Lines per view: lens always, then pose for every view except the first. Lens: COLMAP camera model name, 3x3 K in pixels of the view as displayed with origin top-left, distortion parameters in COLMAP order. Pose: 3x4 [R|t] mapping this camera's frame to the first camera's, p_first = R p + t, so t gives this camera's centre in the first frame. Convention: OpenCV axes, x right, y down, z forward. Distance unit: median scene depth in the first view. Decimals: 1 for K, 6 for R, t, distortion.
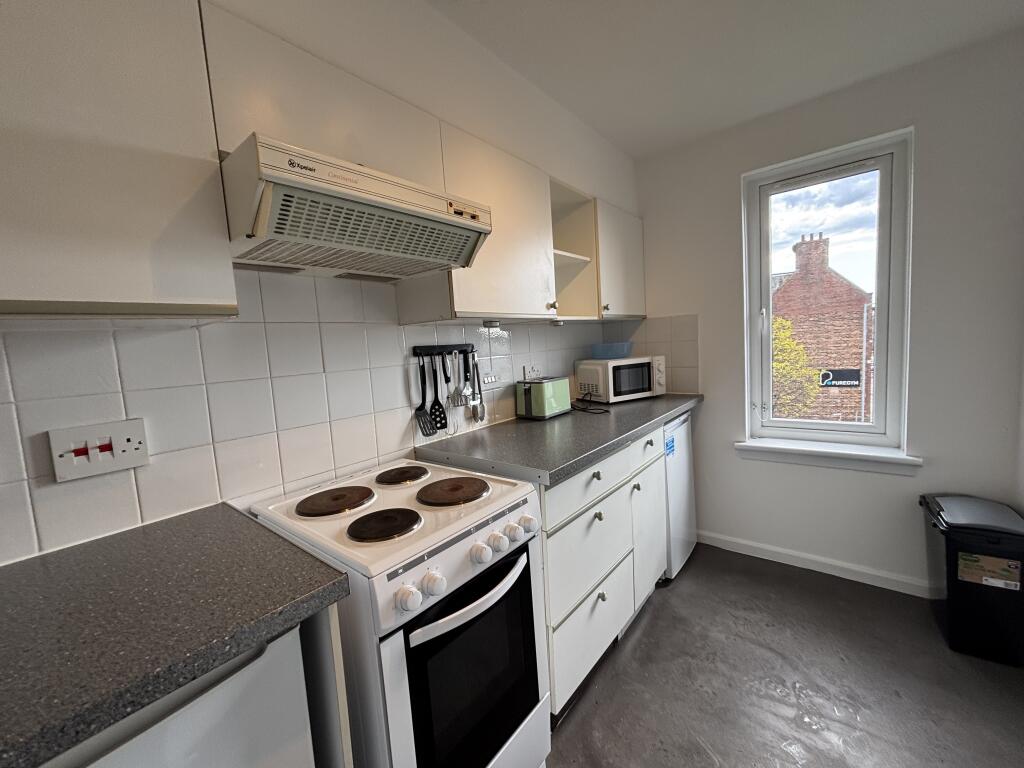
lens RADIAL K [[409.6, 0, 510.1], [0, 409.6, 381.5], [0, 0, 1]] dist [-0.000911, -0.000434]
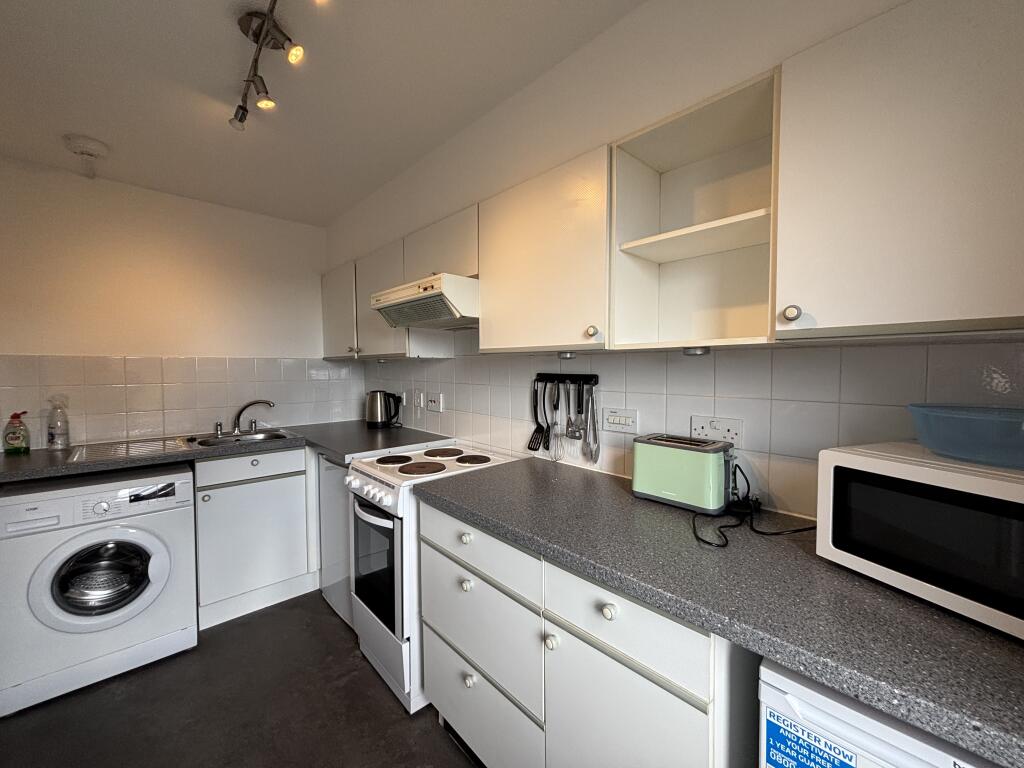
lens RADIAL K [[409.6, 0, 510.1], [0, 409.6, 381.5], [0, 0, 1]] dist [-0.000911, -0.000434]
pose [[-0.148364, 0.089966, -0.984832, 0.870636], [-0.094138, 0.990046, 0.104624, -0.163128], [0.984442, 0.108233, -0.138418, 0.989061]]
